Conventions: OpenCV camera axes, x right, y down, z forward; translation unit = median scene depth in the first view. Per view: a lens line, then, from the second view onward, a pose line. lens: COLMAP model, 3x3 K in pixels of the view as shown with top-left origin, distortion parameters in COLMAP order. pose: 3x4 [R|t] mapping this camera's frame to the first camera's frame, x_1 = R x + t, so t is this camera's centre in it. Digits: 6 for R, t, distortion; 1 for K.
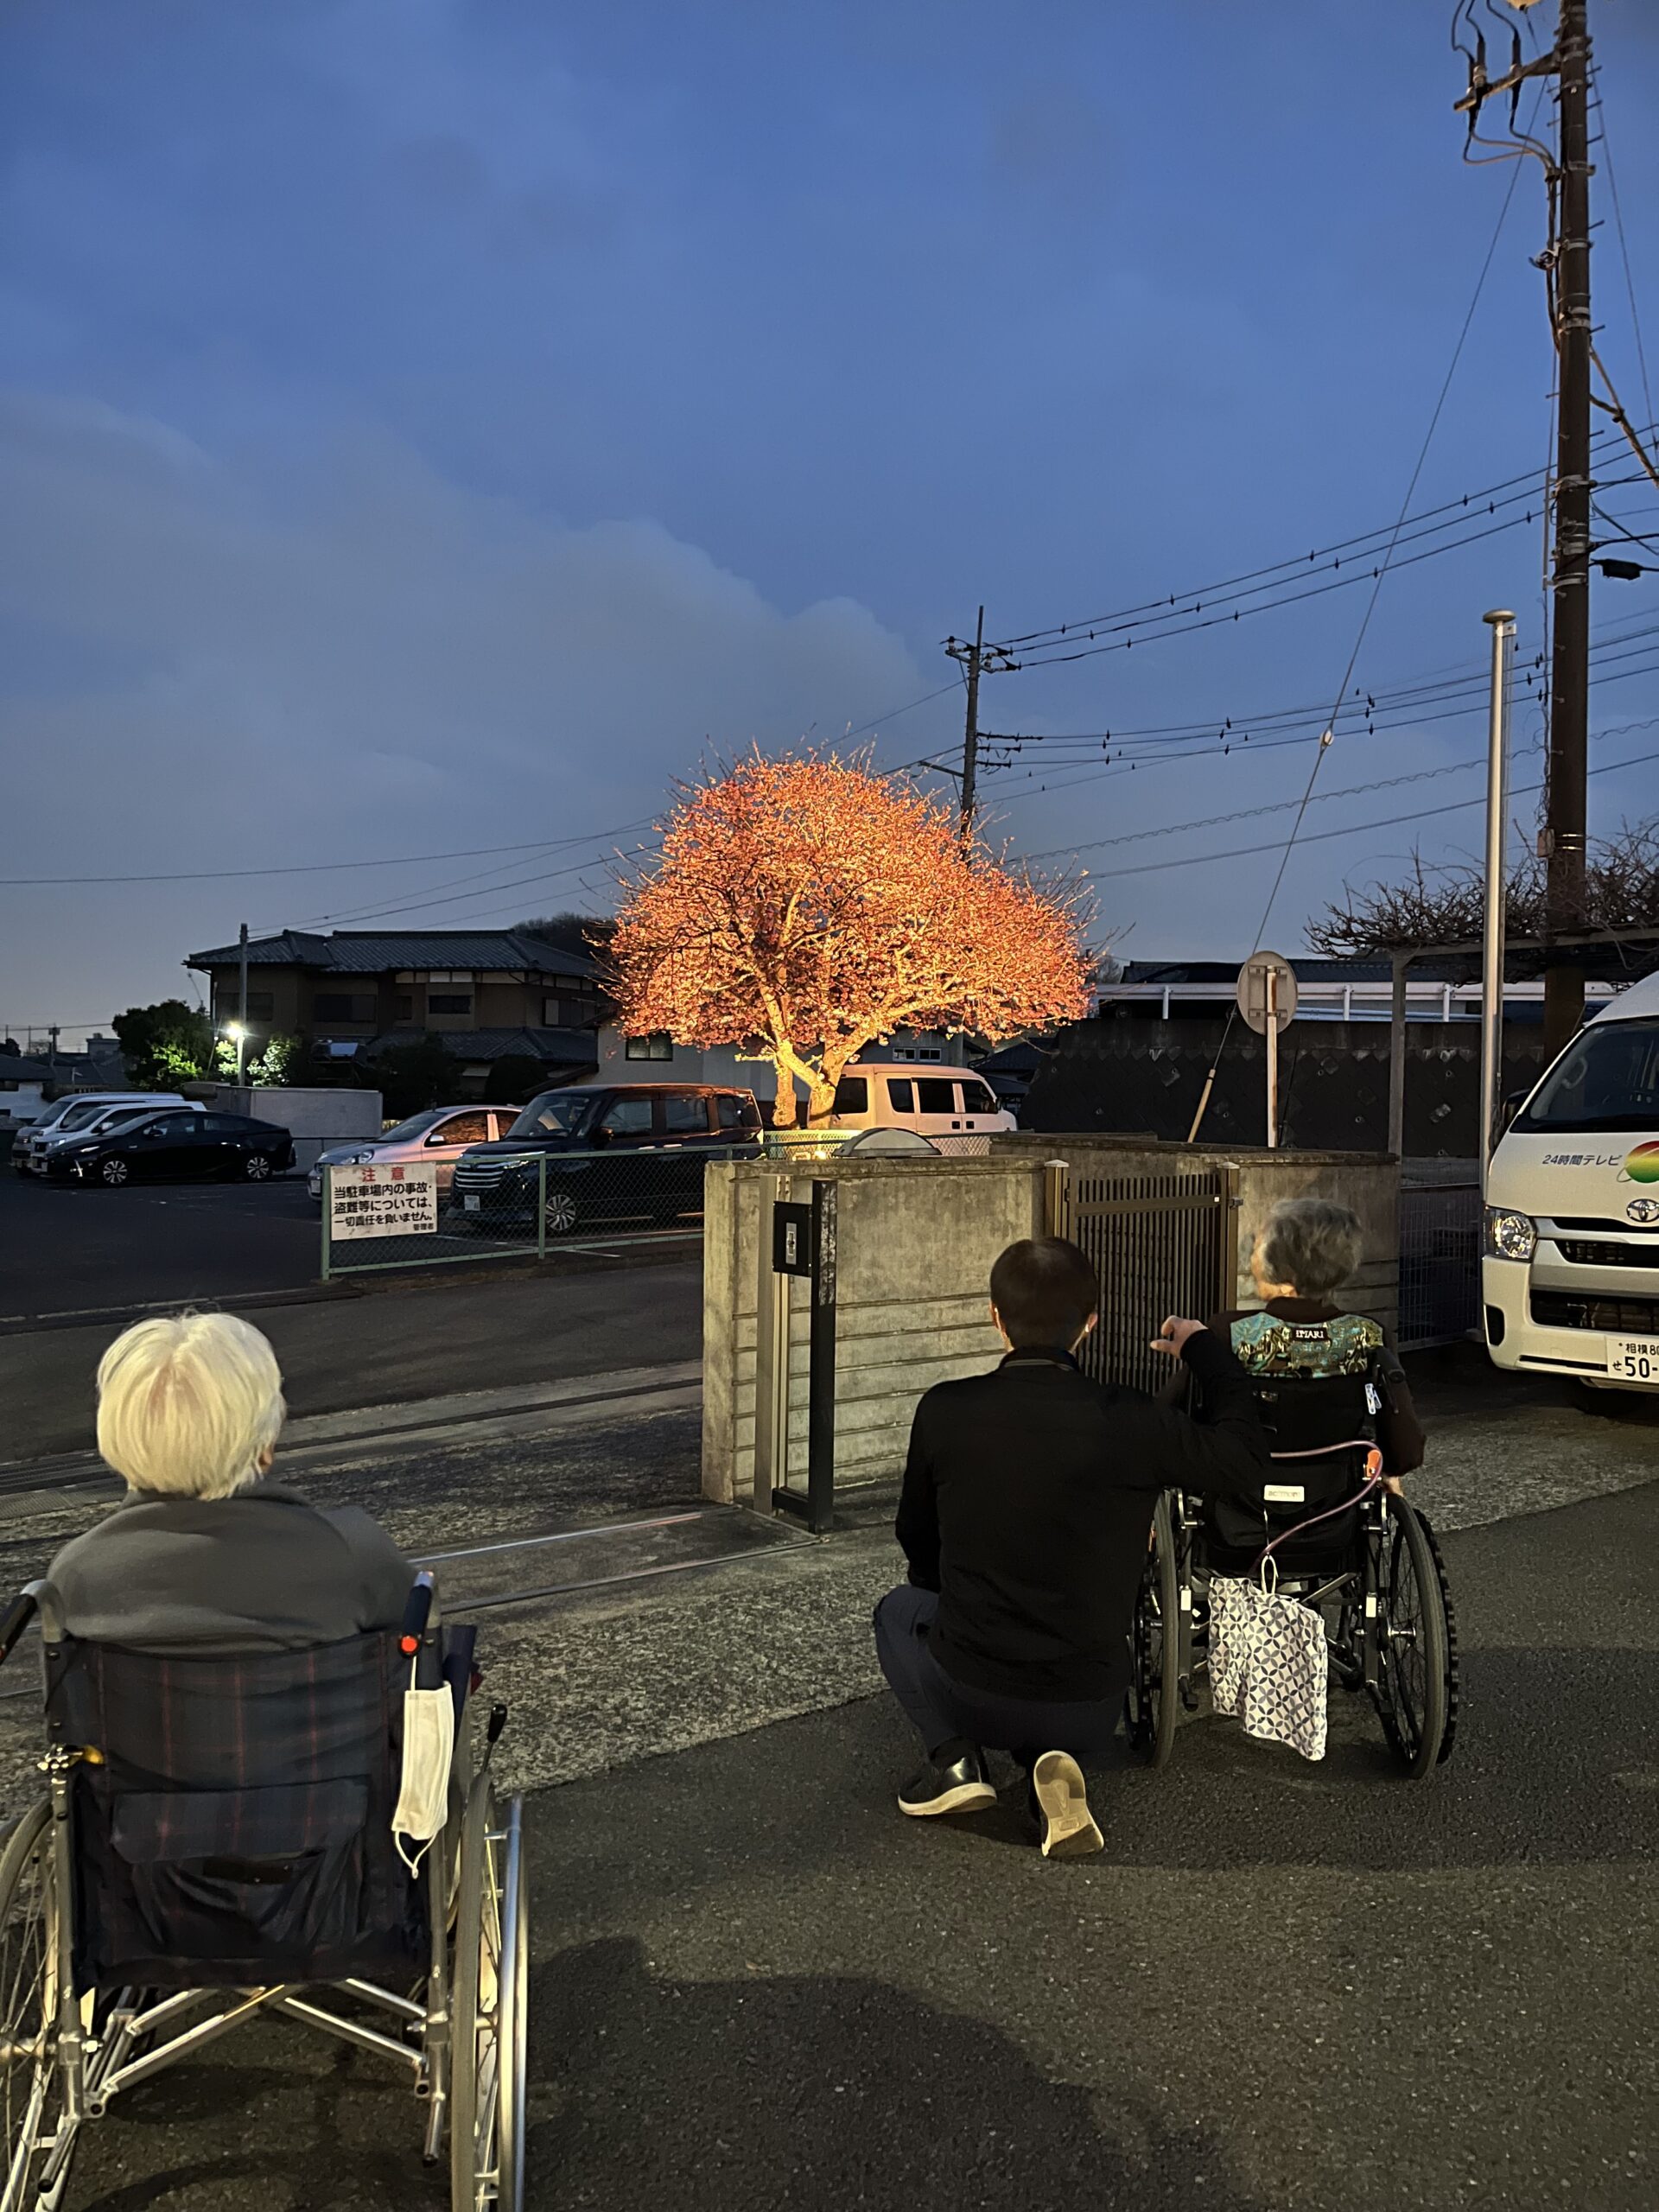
lens RADIAL K [[1664.6, 0, 829.6], [0, 1664.6, 1111.3], [0, 0, 1]] dist [0.066542, -0.094434]
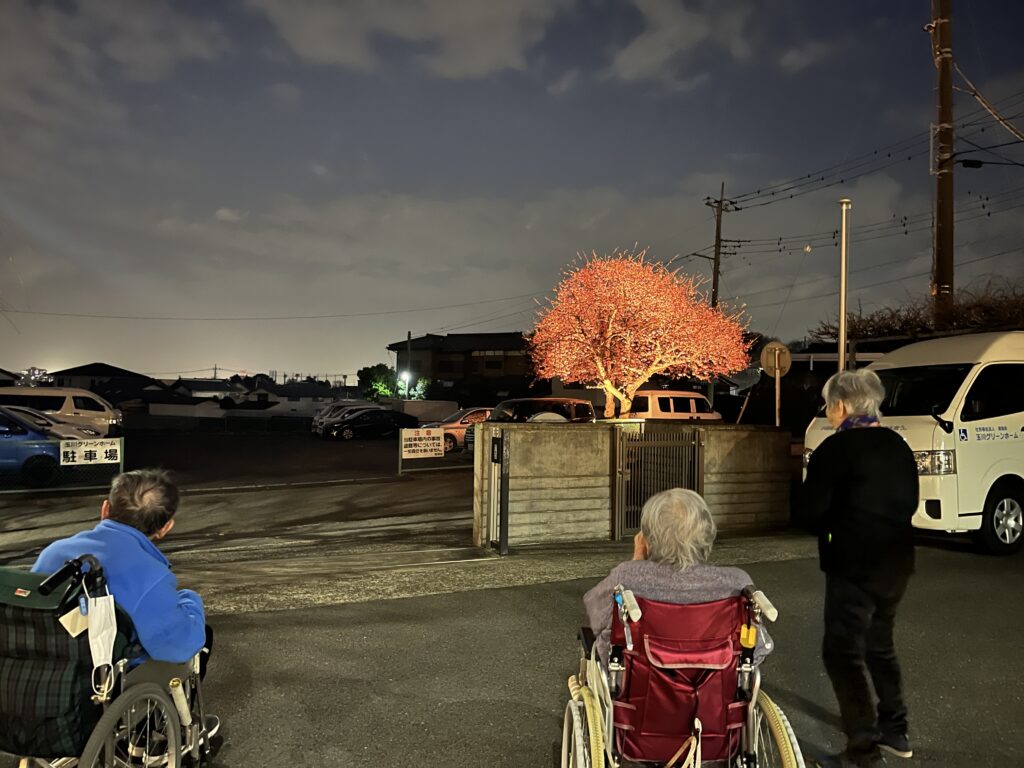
lens RADIAL K [[770.6, 0, 512.0], [0, 770.6, 384.0], [0, 0, 1]] dist [0.066542, -0.094434]
pose [[0.975424, 0.001326, -0.220331, 0.077253], [-0.009682, 0.999274, -0.036846, 0.003474], [0.220122, 0.038073, 0.974729, -0.069239]]
